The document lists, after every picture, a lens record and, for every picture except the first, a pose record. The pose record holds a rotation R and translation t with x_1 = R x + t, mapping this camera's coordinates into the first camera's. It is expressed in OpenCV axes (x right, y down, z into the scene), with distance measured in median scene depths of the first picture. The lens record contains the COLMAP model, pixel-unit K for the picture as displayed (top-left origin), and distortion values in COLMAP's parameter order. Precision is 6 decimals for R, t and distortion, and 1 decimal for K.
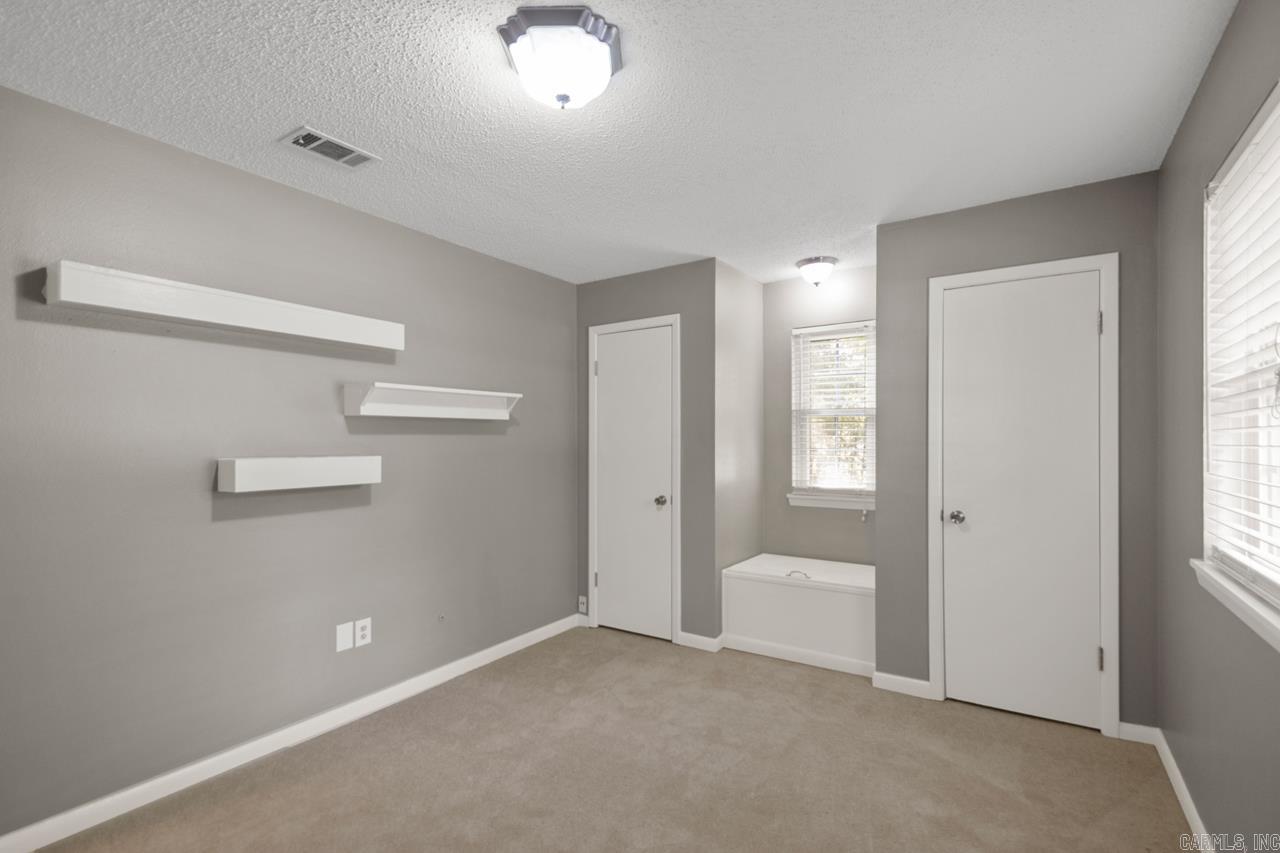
lens RADIAL K [[605.6, 0, 646.3], [0, 605.6, 434.7], [0, 0, 1]] dist [0.008011, -0.015103]
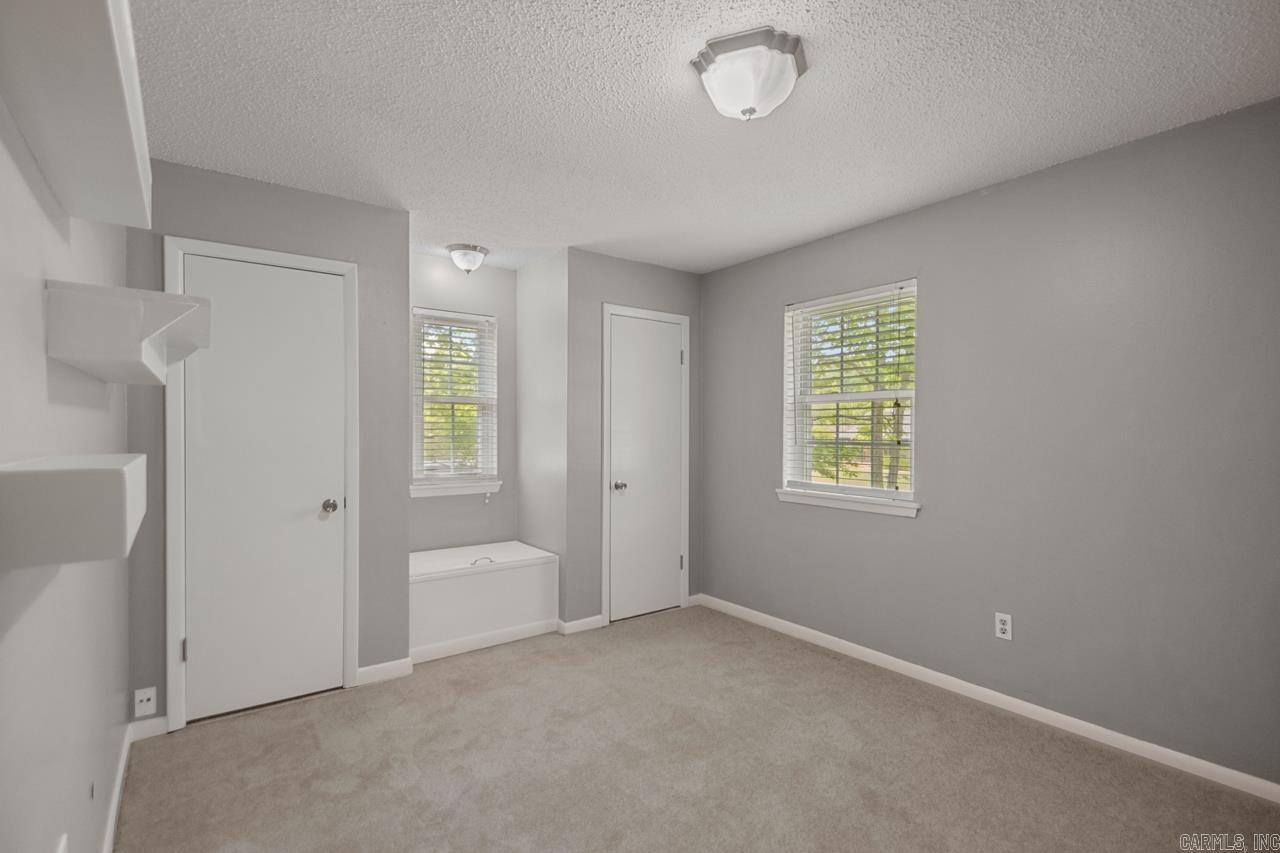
lens RADIAL K [[605.6, 0, 674.1], [0, 605.6, 434.3], [0, 0, 1]] dist [0.008011, -0.015103]
pose [[0.286481, -0.003722, 0.958079, -0.589772], [-0.017243, 0.999810, 0.009040, 0.004831], [-0.957931, -0.019110, 0.286362, 0.388586]]
